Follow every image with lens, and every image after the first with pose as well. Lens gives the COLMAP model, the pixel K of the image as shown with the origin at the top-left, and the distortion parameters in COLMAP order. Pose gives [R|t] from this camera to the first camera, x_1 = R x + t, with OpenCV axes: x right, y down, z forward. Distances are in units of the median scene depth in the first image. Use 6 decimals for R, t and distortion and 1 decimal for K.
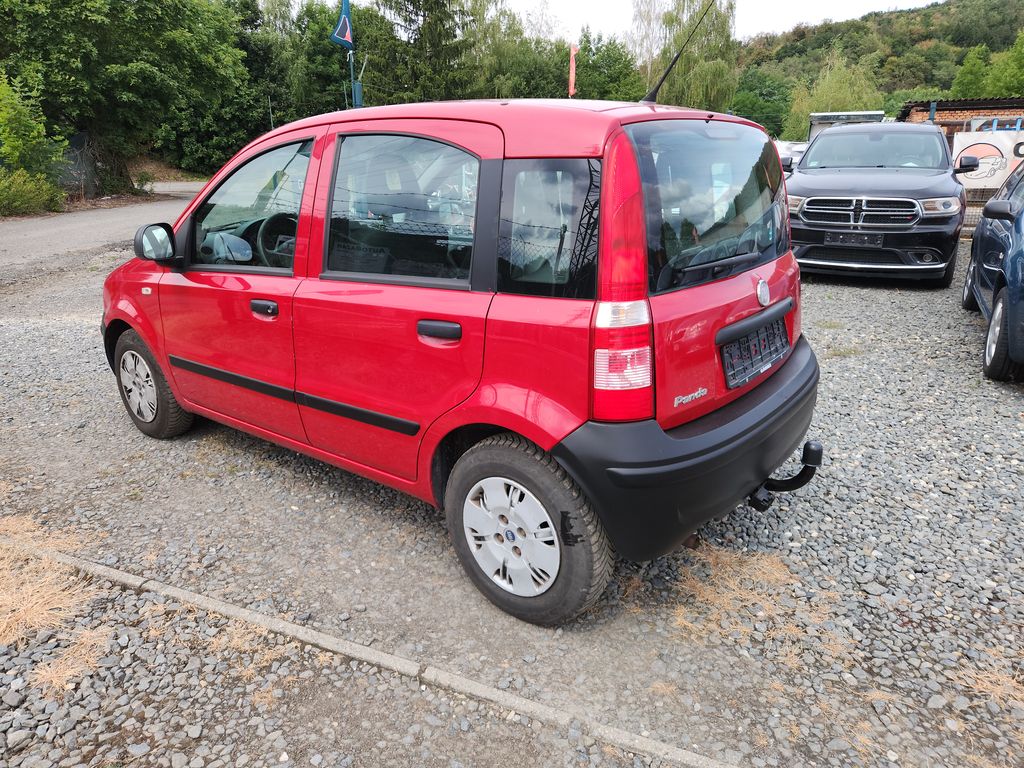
lens RADIAL K [[698.9, 0, 512.6], [0, 698.9, 367.8], [0, 0, 1]] dist [0.065080, -0.054033]
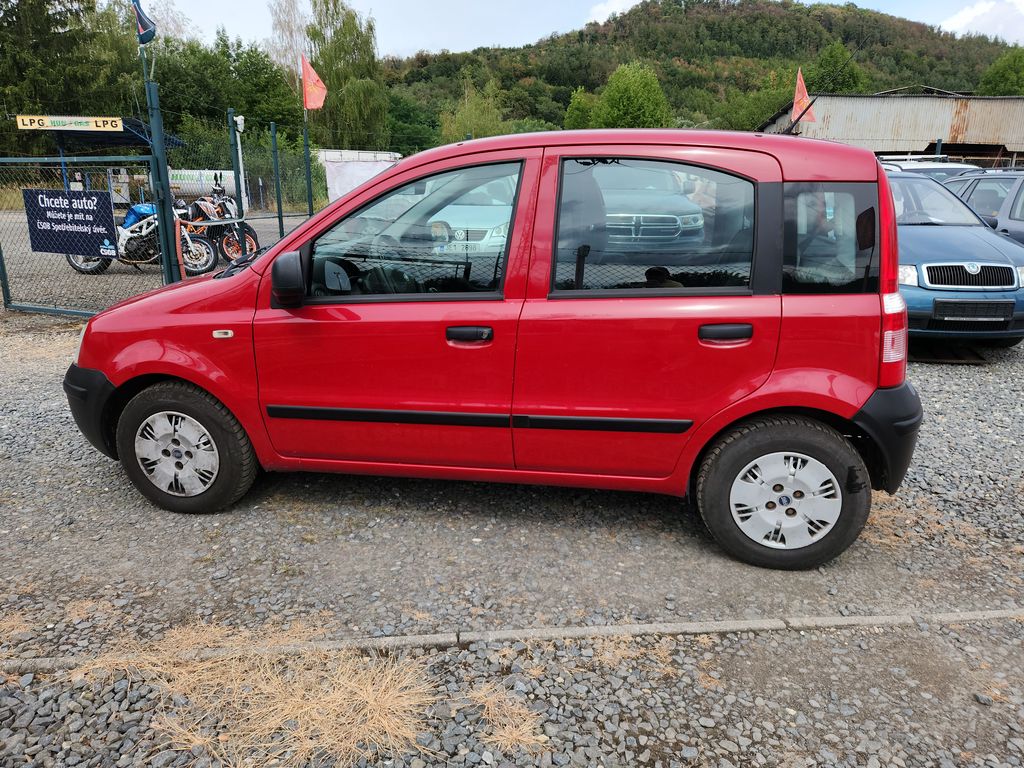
lens RADIAL K [[716.7, 0, 512.0], [0, 716.7, 384.0], [0, 0, 1]] dist [0.056435, -0.044167]
pose [[0.870417, -0.122230, 0.476901, -0.280191], [0.125560, 0.991770, 0.025026, -0.012758], [-0.476035, 0.038097, 0.878601, 0.041157]]
